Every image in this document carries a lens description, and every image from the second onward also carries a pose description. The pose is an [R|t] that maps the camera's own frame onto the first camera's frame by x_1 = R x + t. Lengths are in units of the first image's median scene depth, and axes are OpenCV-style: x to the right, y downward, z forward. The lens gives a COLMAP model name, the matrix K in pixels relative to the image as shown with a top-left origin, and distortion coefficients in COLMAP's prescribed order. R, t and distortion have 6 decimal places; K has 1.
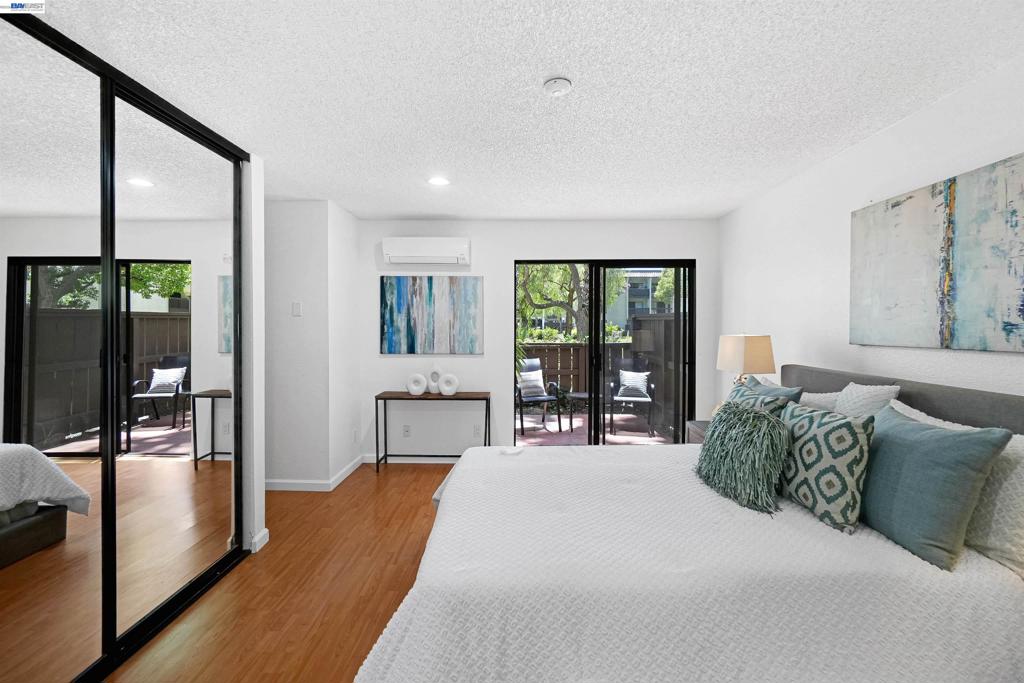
lens RADIAL K [[453.7, 0, 512.4], [0, 453.7, 336.0], [0, 0, 1]] dist [-0.000247, 0.002898]
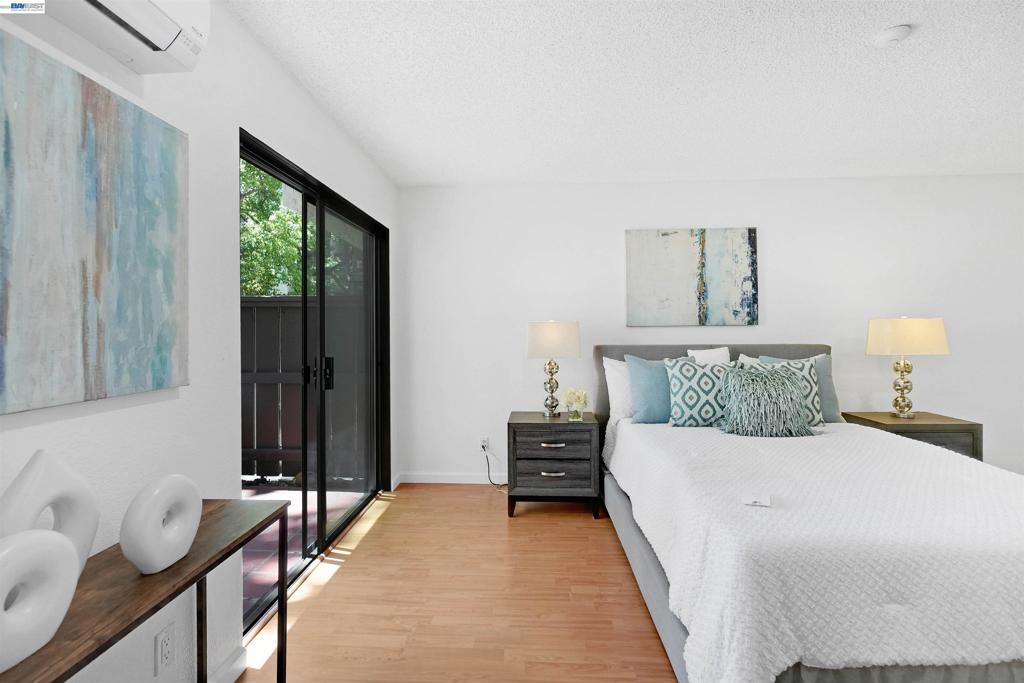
lens RADIAL K [[453.7, 0, 514.7], [0, 453.7, 327.9], [0, 0, 1]] dist [-0.000247, 0.002898]
pose [[0.027845, 0.000581, 0.999612, -0.639491], [0.030070, 0.999547, -0.001418, 0.014627], [-0.999160, 0.030098, 0.027815, 1.321940]]
